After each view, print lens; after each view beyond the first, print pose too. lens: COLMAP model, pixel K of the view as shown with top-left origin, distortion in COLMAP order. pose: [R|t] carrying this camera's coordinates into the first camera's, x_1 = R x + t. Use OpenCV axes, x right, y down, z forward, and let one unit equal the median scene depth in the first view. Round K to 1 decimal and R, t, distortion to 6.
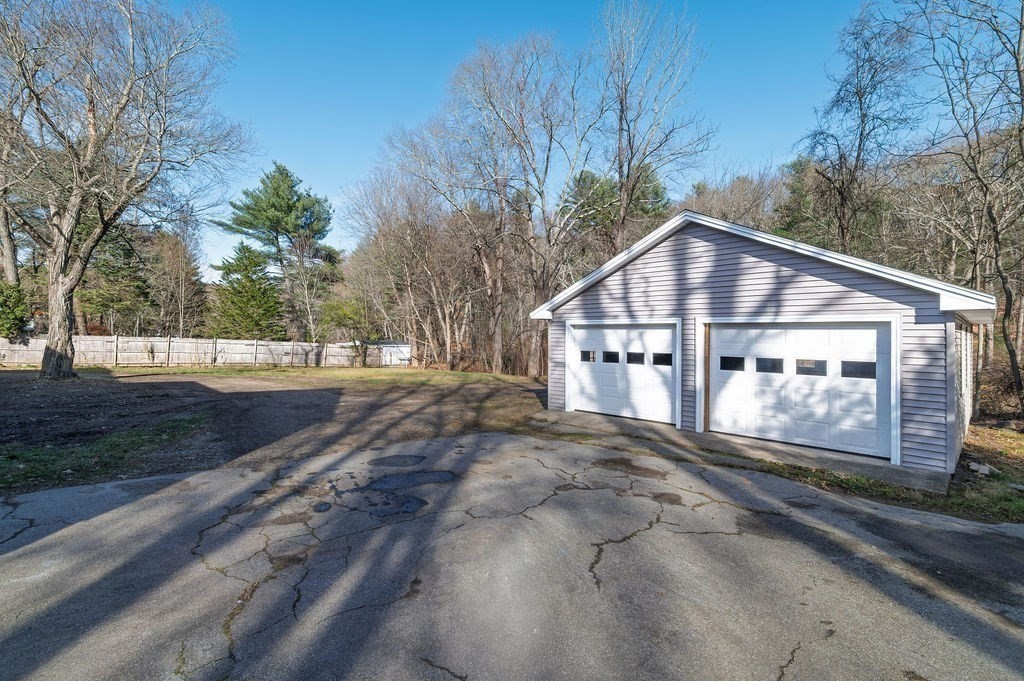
lens RADIAL K [[462.8, 0, 512.9], [0, 462.8, 342.9], [0, 0, 1]] dist [0.017576, -0.000184]
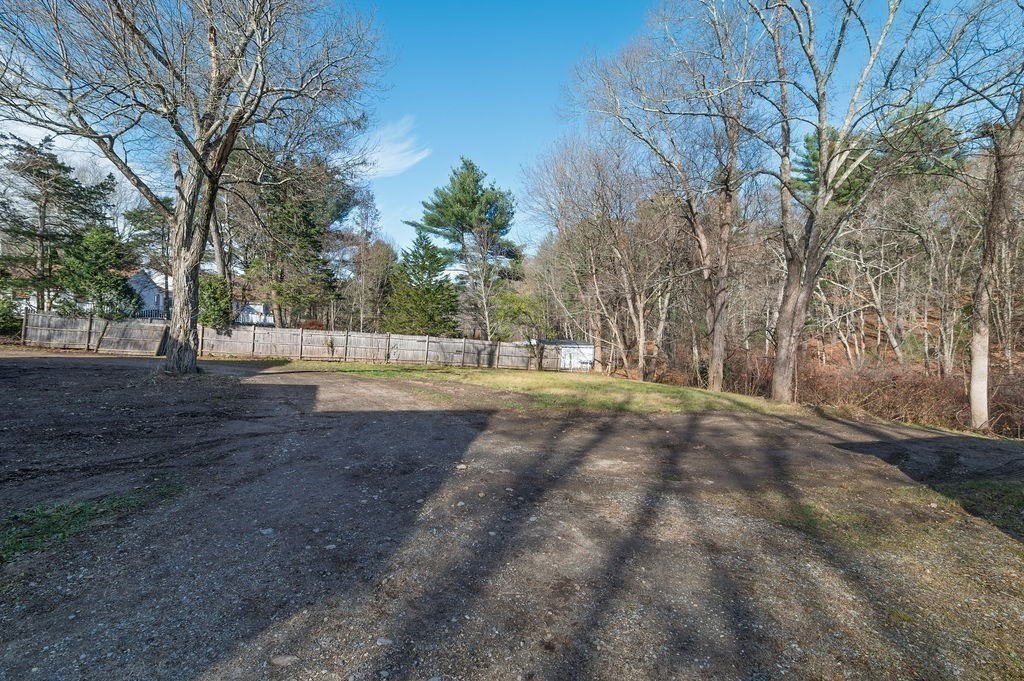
lens RADIAL K [[462.8, 0, 512.9], [0, 462.8, 342.9], [0, 0, 1]] dist [0.017576, -0.000184]
pose [[0.927338, 0.022747, -0.373534, -0.047654], [-0.024107, 0.999709, 0.001029, 0.002172], [0.373449, 0.008050, 0.927616, 0.184116]]
